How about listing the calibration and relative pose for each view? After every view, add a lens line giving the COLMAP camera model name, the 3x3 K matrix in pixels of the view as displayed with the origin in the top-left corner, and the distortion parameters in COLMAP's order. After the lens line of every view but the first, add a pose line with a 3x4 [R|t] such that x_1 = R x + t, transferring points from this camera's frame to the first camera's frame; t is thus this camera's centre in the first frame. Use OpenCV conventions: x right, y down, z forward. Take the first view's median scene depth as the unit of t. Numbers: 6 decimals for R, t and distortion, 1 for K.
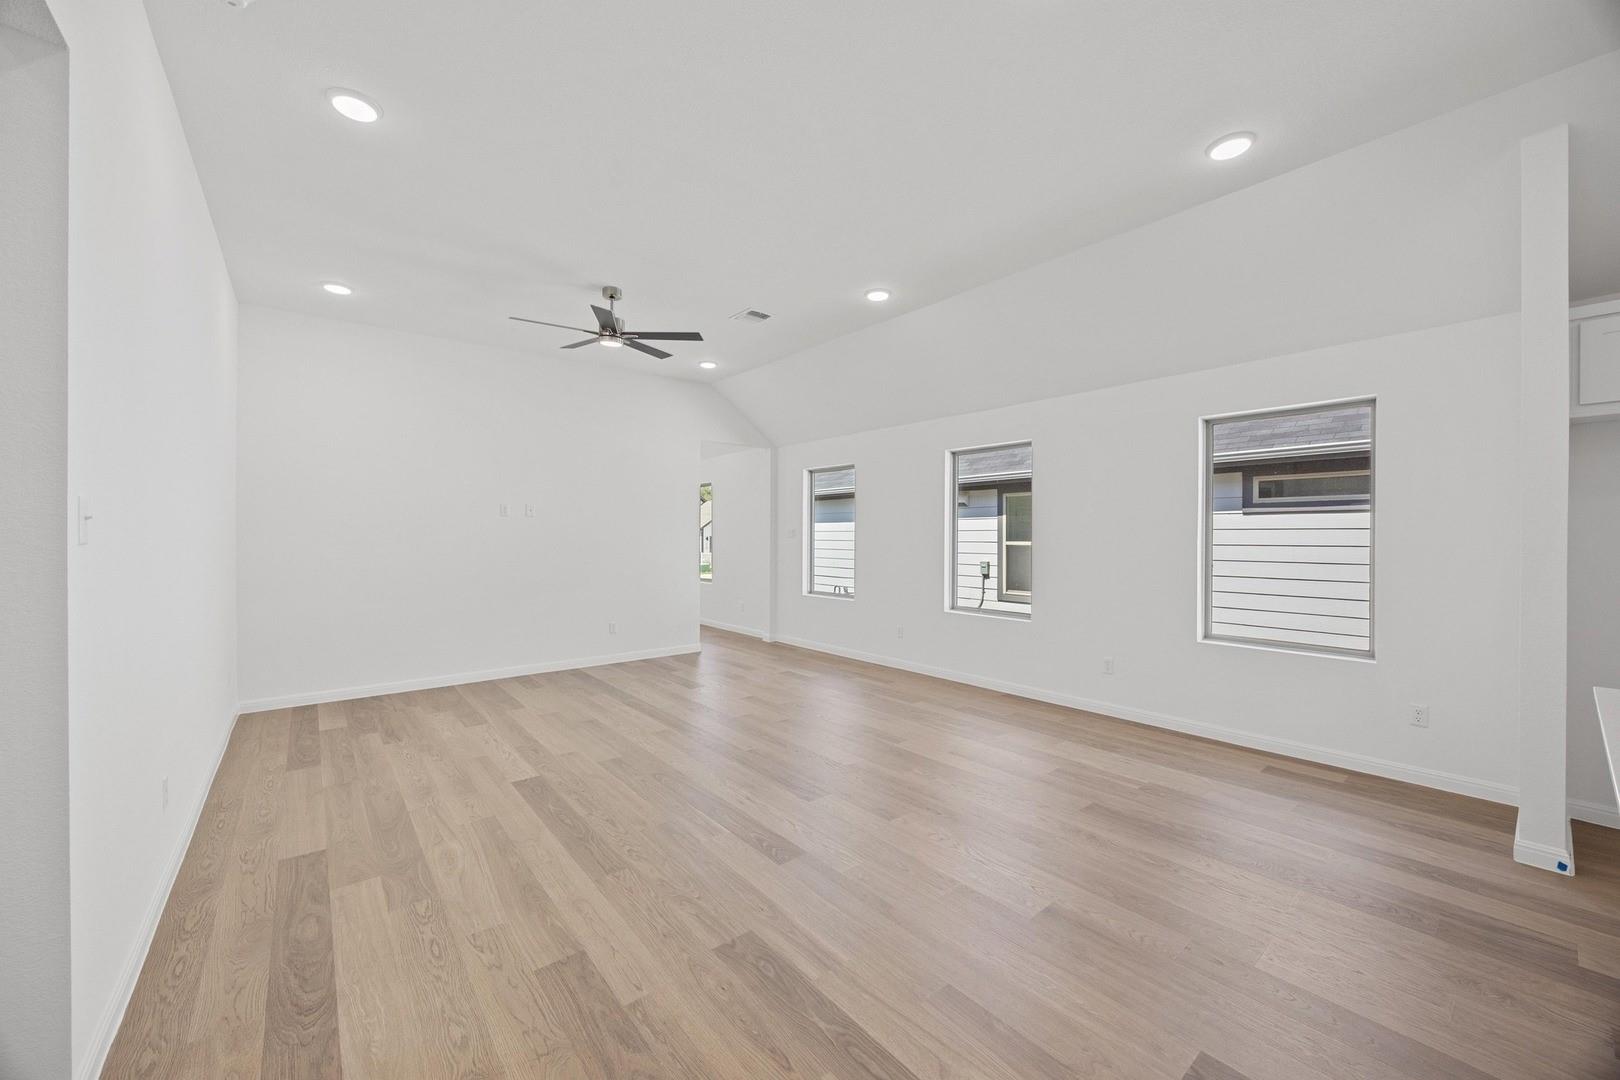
lens RADIAL K [[615.1, 0, 811.4], [0, 615.1, 534.3], [0, 0, 1]] dist [-0.003665, 0.000487]
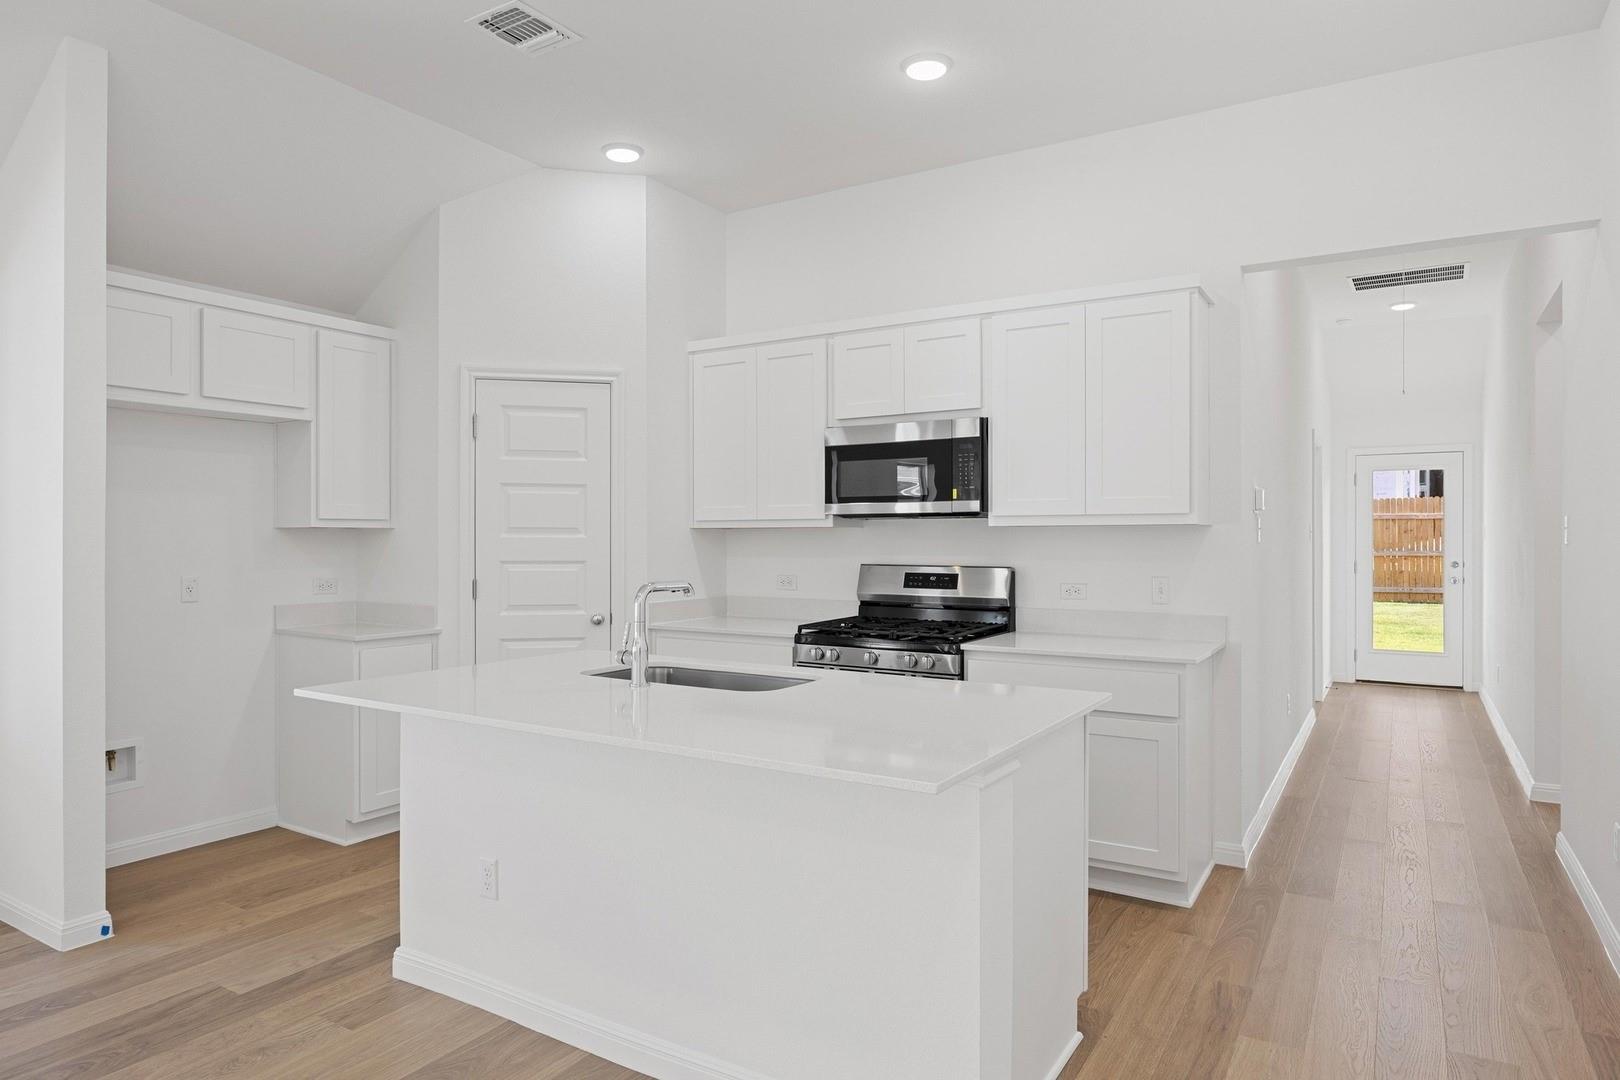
lens RADIAL K [[970.2, 0, 804.3], [0, 970.2, 533.0], [0, 0, 1]] dist [-0.006084, -0.001712]
pose [[-0.322544, 0.005384, 0.946539, -0.194762], [-0.002351, 0.999976, -0.006489, 0.001710], [-0.946551, -0.004318, -0.322524, 0.296950]]
